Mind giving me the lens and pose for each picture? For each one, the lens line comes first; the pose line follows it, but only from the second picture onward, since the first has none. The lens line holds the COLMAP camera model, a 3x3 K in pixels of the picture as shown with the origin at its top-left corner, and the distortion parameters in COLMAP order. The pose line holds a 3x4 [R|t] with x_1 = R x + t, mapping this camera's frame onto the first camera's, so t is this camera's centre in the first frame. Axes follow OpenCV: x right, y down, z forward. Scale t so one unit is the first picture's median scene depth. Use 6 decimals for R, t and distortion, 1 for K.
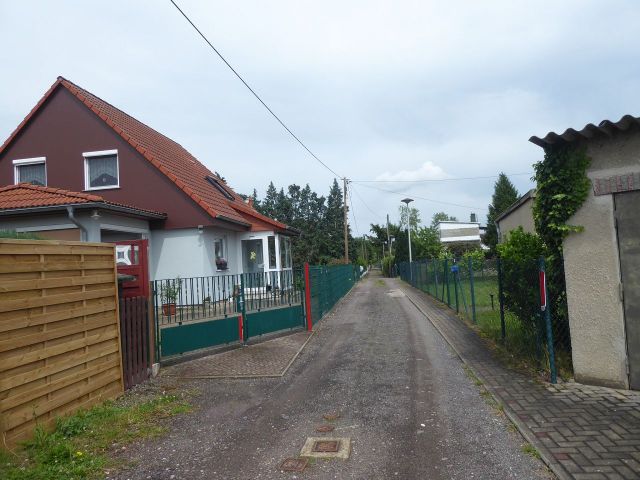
lens RADIAL K [[469.4, 0, 318.6], [0, 469.4, 239.9], [0, 0, 1]] dist [-0.009704, -0.002809]
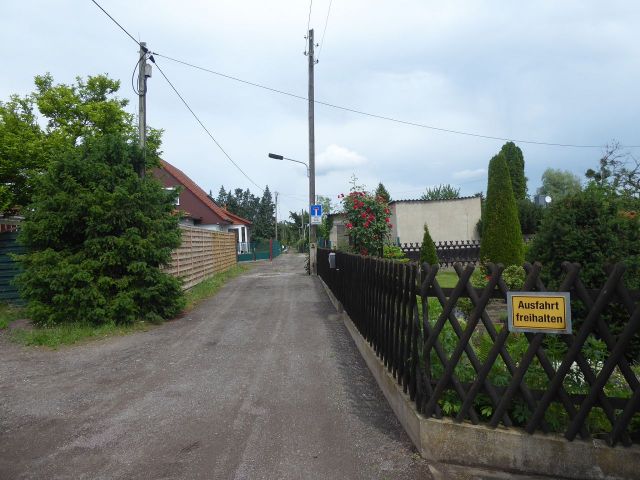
lens RADIAL K [[469.4, 0, 319.3], [0, 469.4, 240.5], [0, 0, 1]] dist [-0.009704, -0.002809]
pose [[0.984509, 0.014299, 0.174752, -0.058477], [-0.021037, 0.999102, 0.036767, -0.014319], [-0.174070, -0.039873, 0.983926, -0.490083]]
